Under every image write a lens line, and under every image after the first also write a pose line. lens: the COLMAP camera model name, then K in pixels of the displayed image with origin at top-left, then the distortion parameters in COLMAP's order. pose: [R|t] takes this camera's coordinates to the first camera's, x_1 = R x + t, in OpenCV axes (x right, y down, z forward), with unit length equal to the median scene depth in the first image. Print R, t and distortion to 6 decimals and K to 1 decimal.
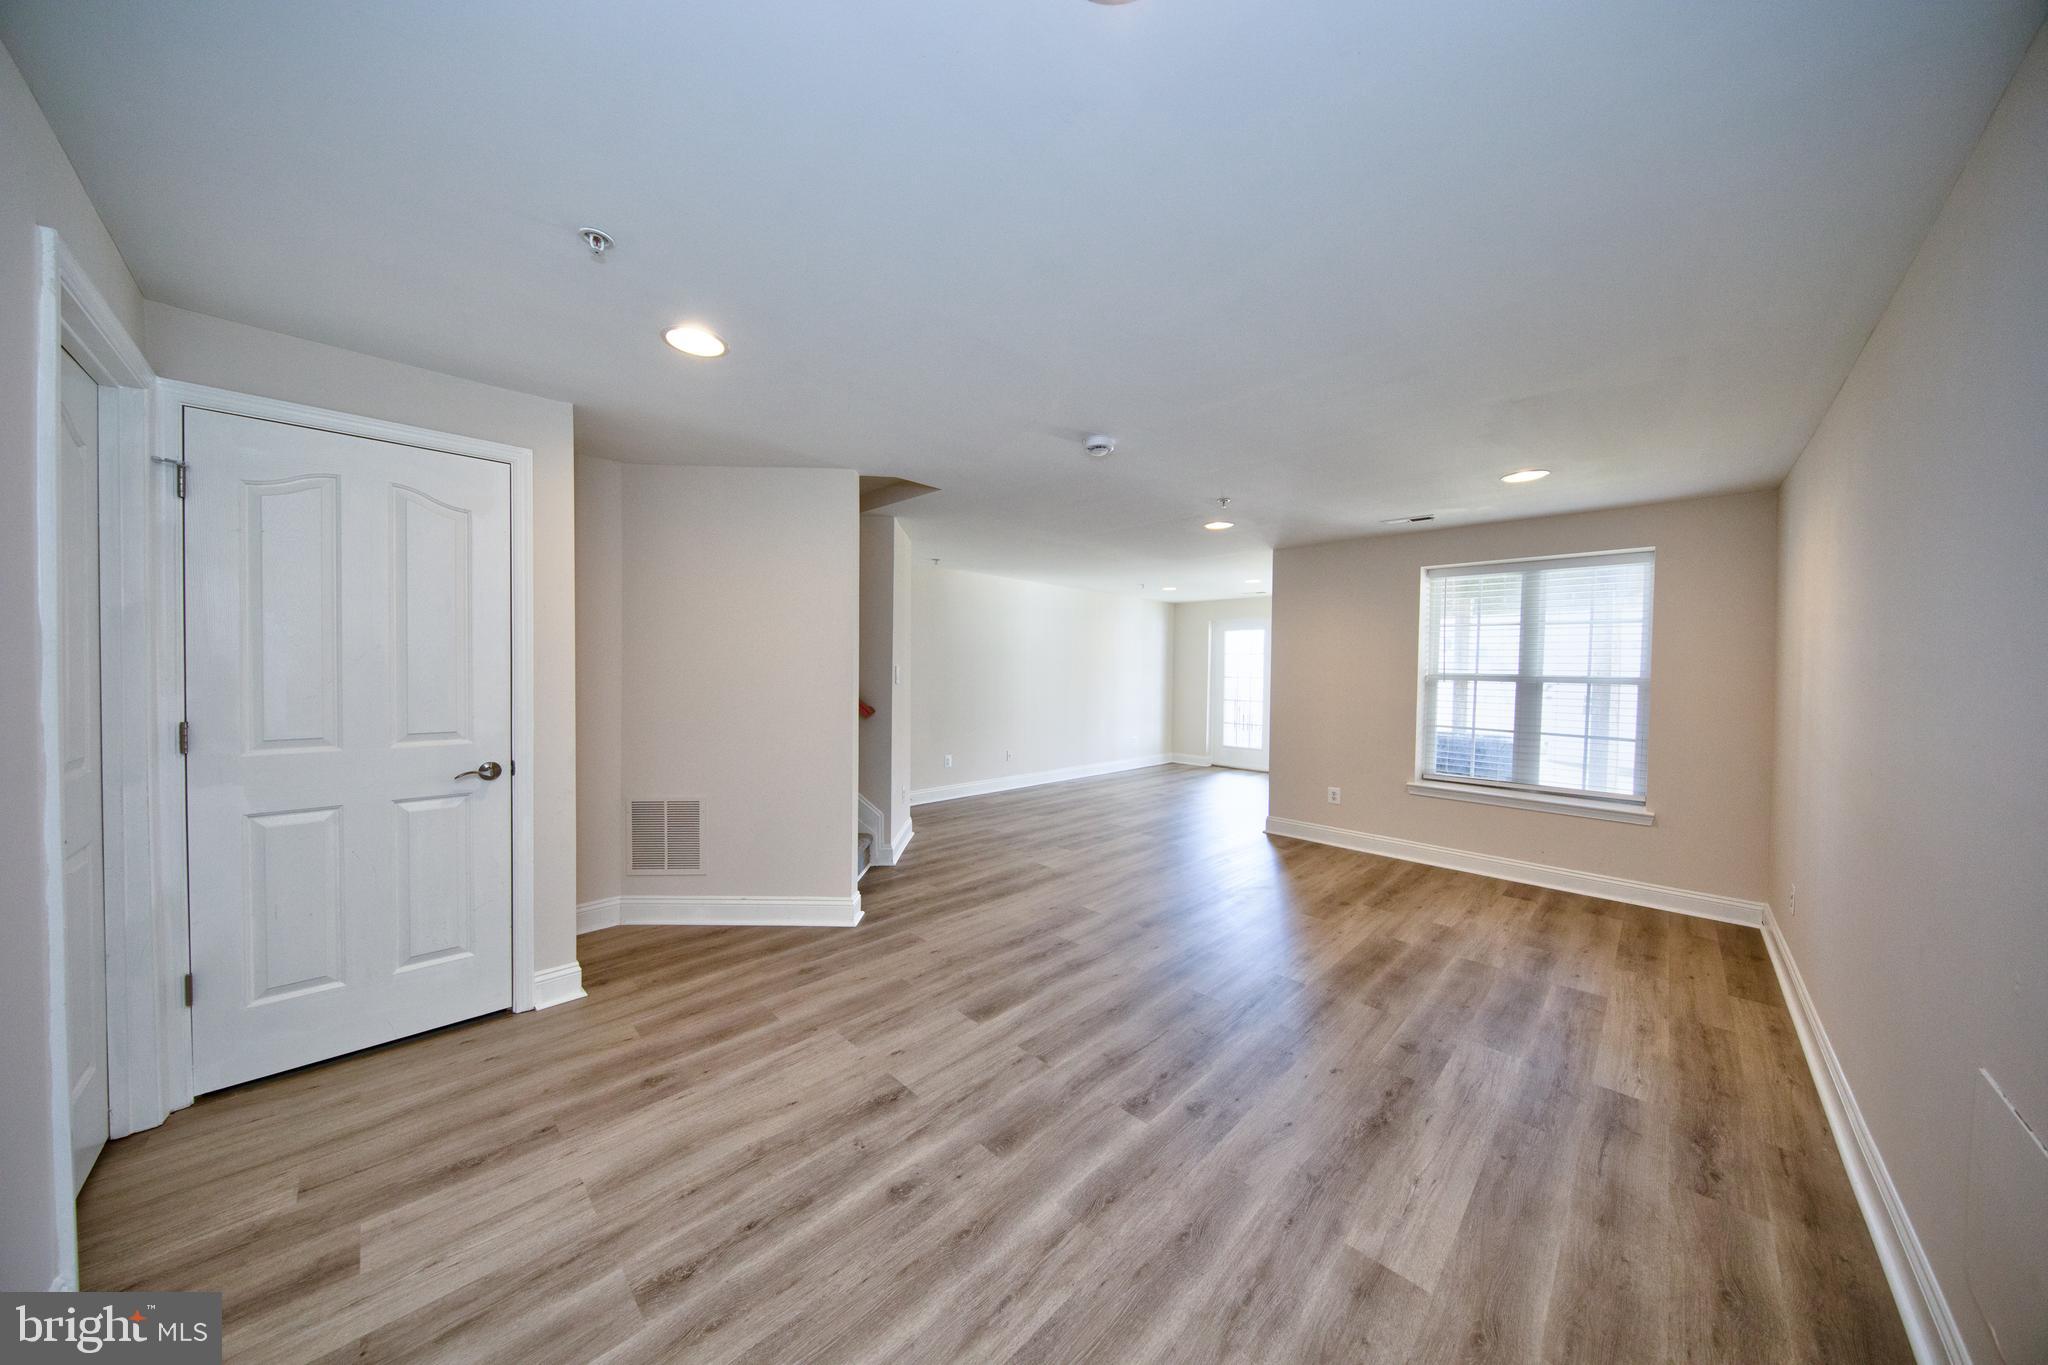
lens RADIAL K [[645.6, 0, 1024.0], [0, 645.6, 682.5], [0, 0, 1]] dist [0.000021, -0.000058]
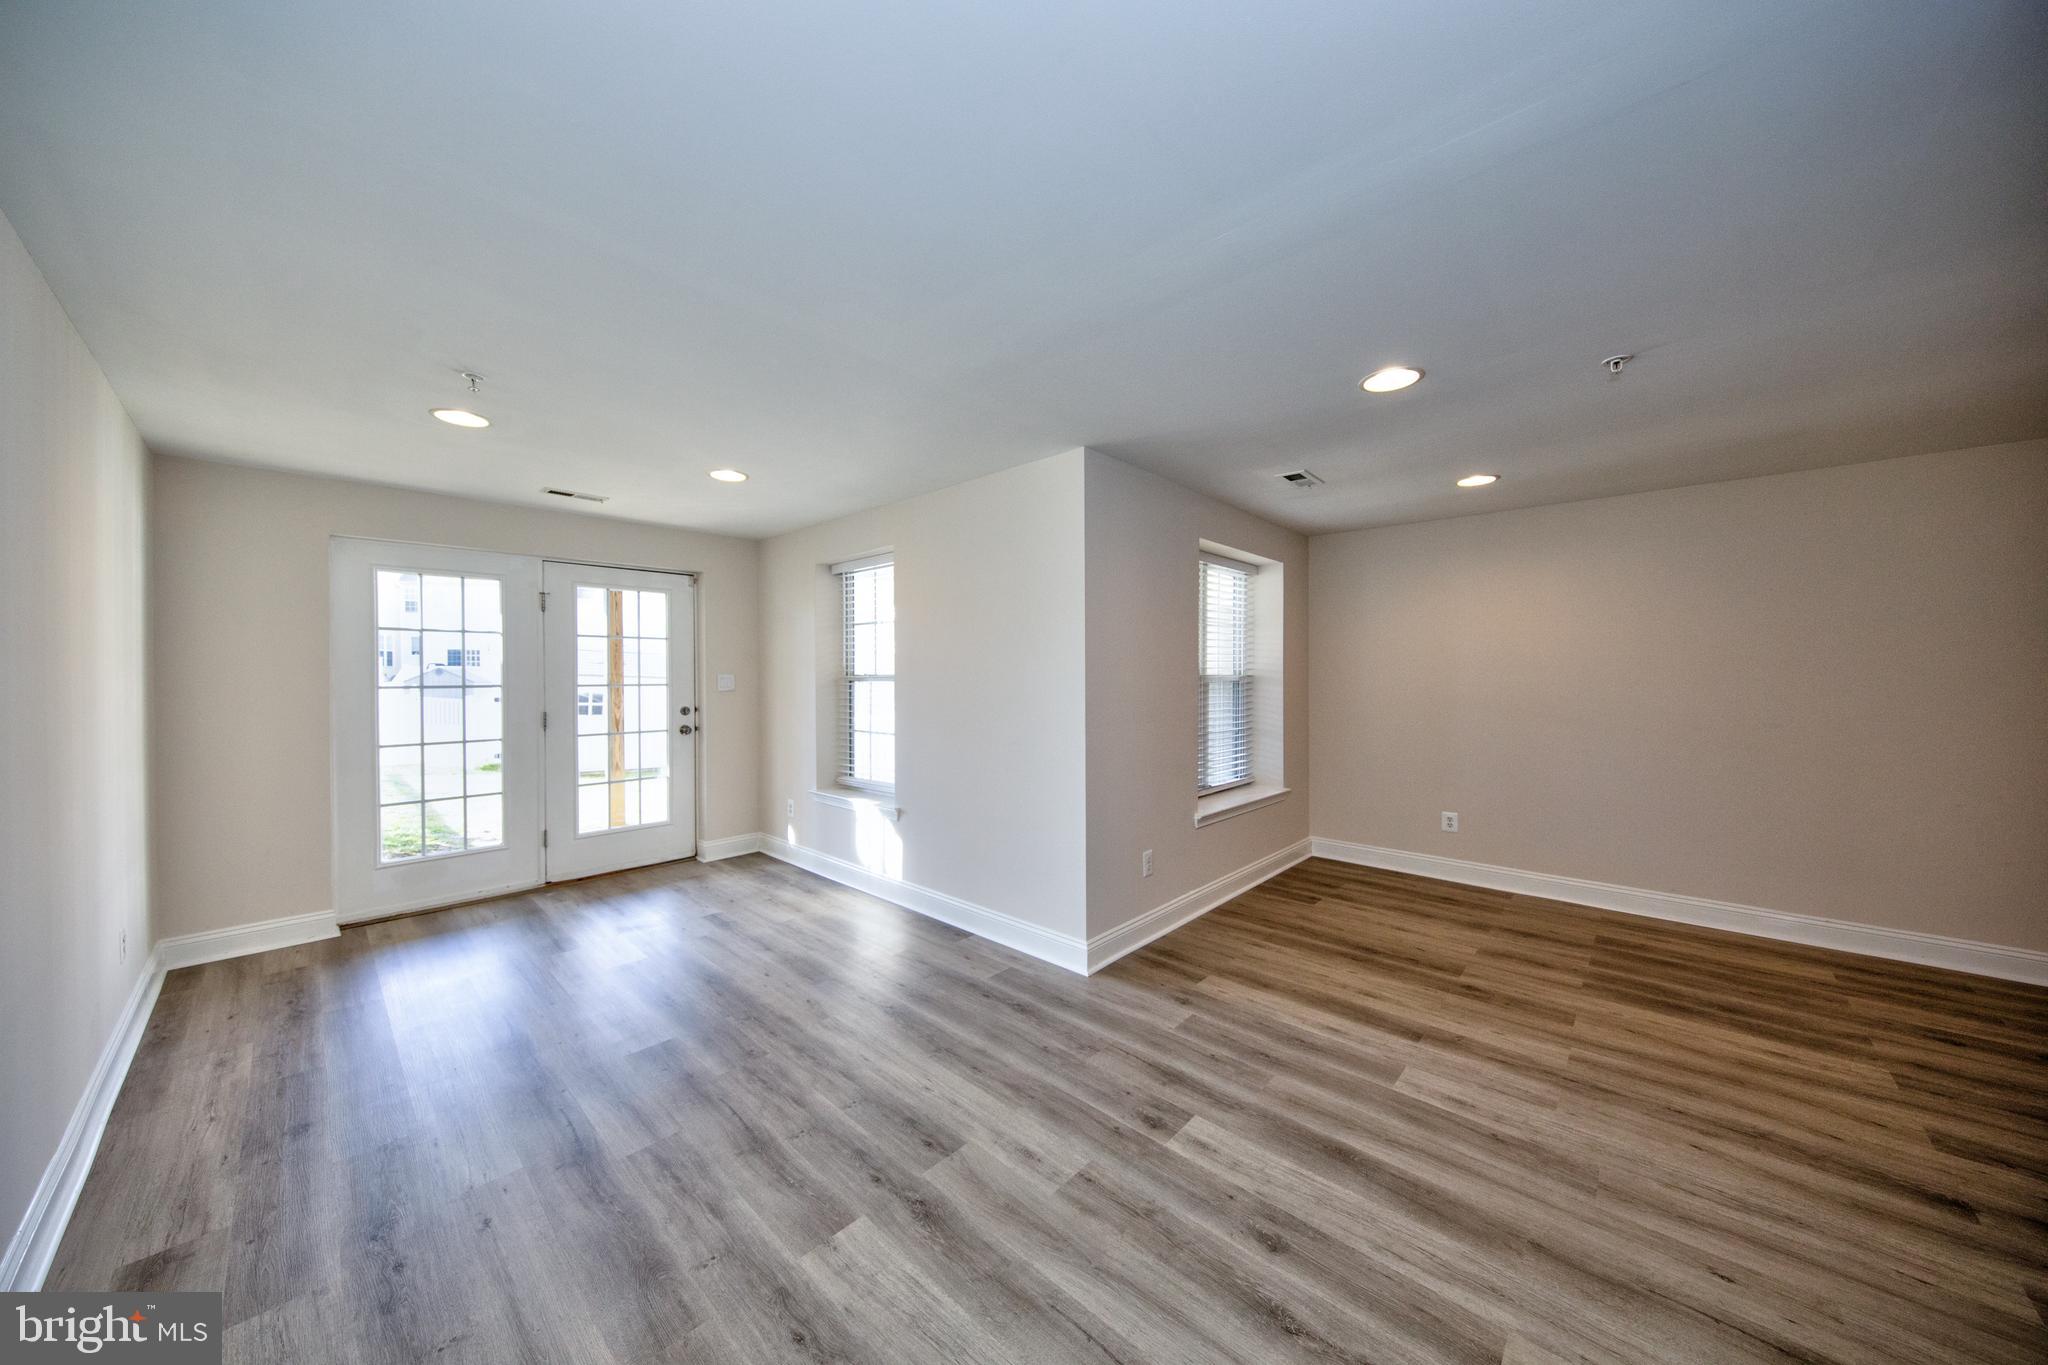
lens RADIAL K [[687.1, 0, 1024.0], [0, 687.1, 682.5], [0, 0, 1]] dist [0.000637, -0.000173]
pose [[-0.027284, -0.028187, 0.999230, -0.362077], [0.017685, 0.999432, 0.028676, -0.051274], [-0.999471, 0.018454, -0.026770, 2.077925]]
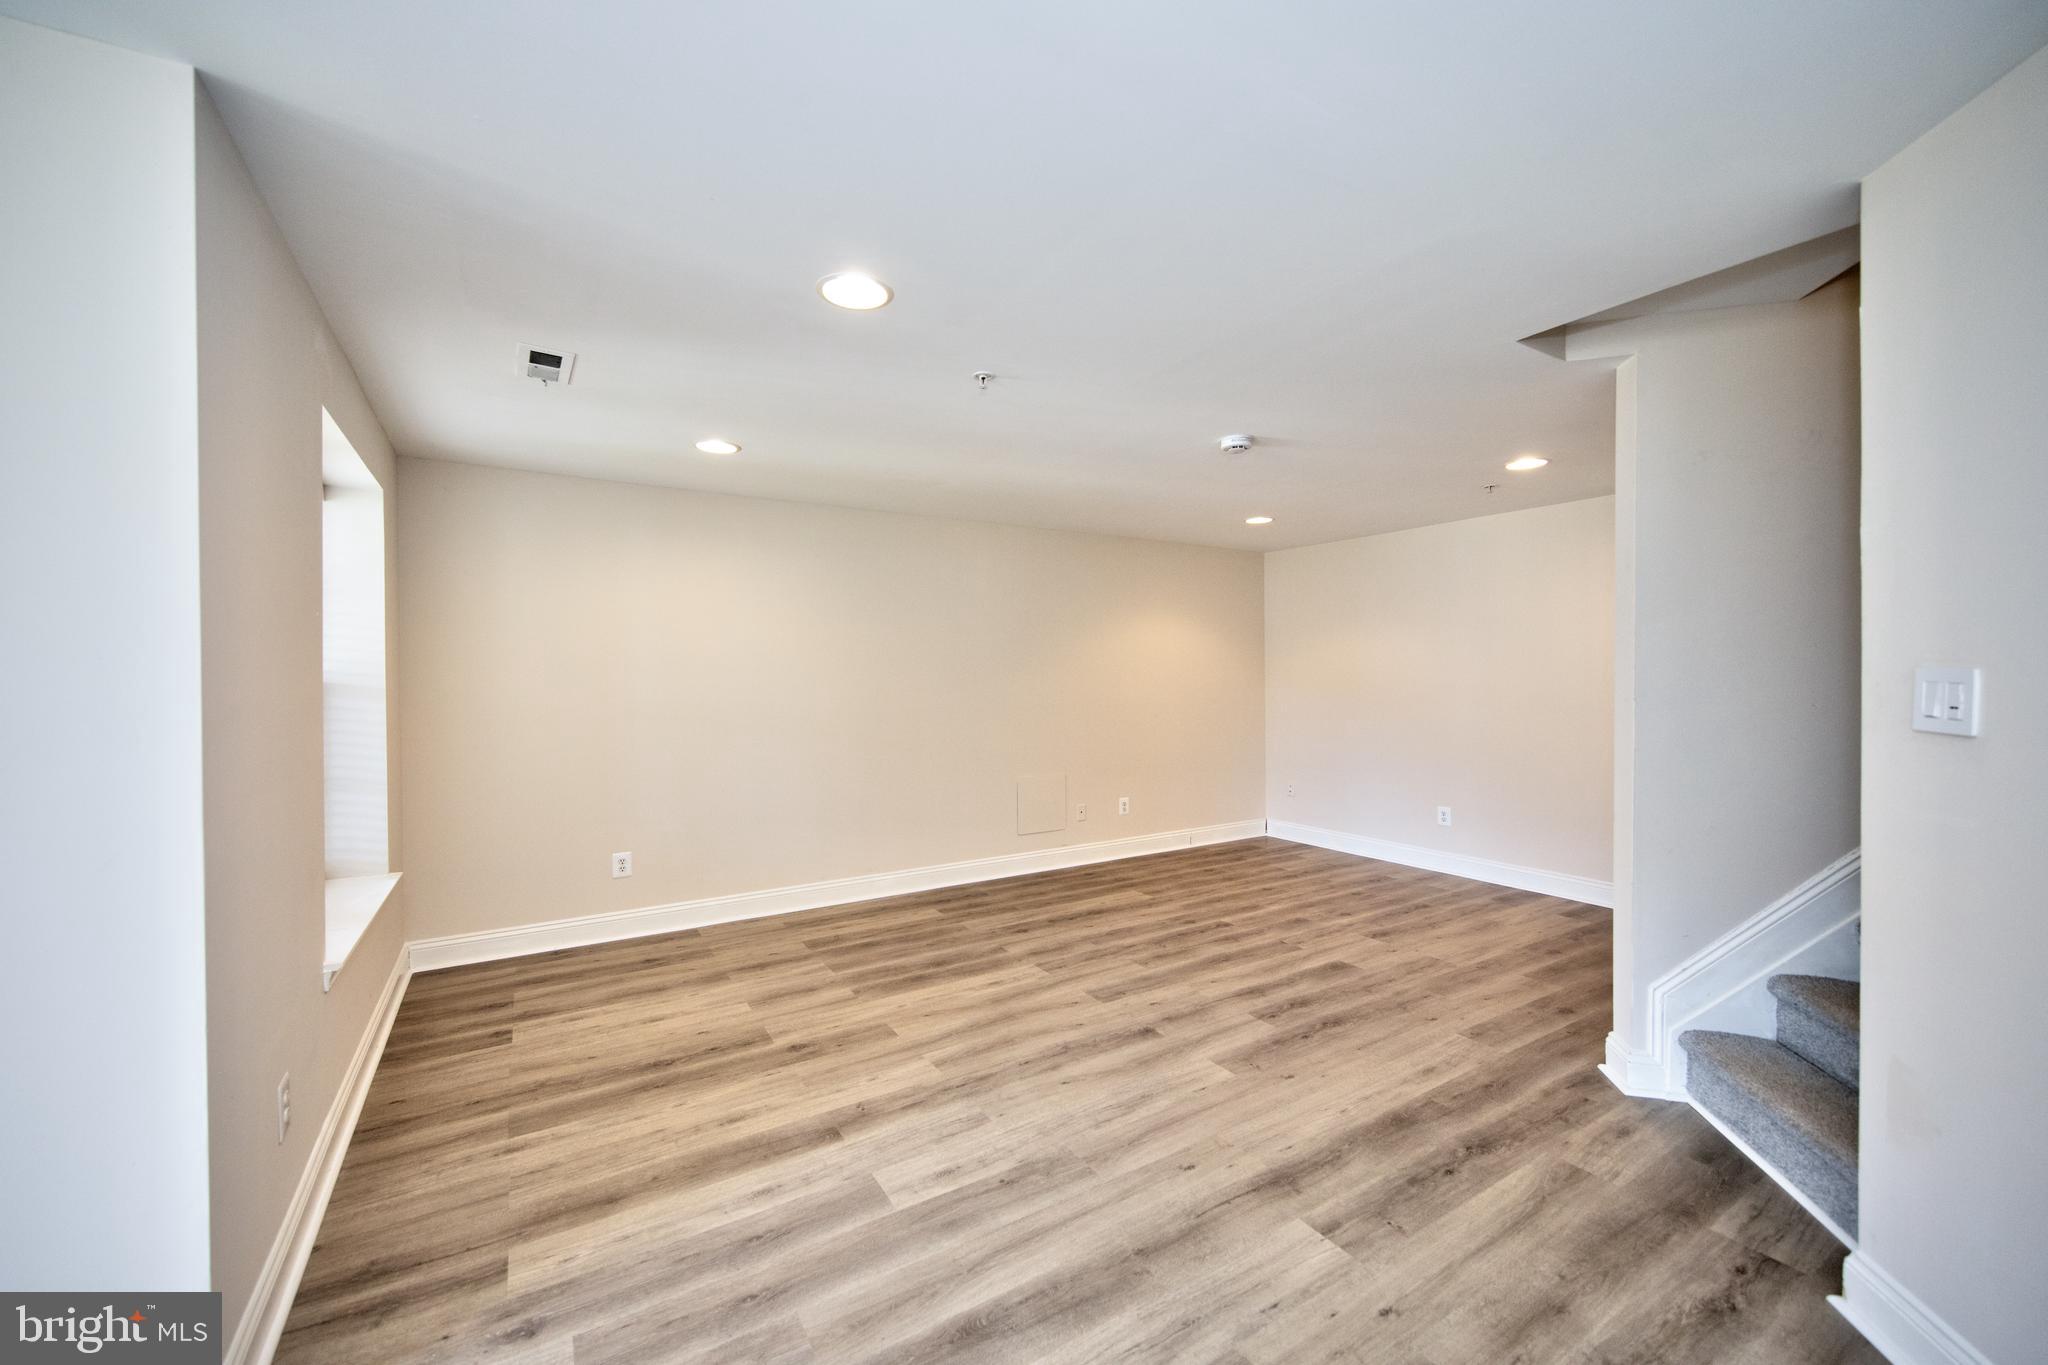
lens RADIAL K [[799.7, 0, 1015.4], [0, 799.7, 681.3], [0, 0, 1]] dist [0.011735, -0.000324]
pose [[-0.970541, -0.009403, 0.240752, 0.147460], [-0.002865, 0.999618, 0.027495, -0.044532], [-0.240919, 0.025995, -0.970197, 2.305231]]
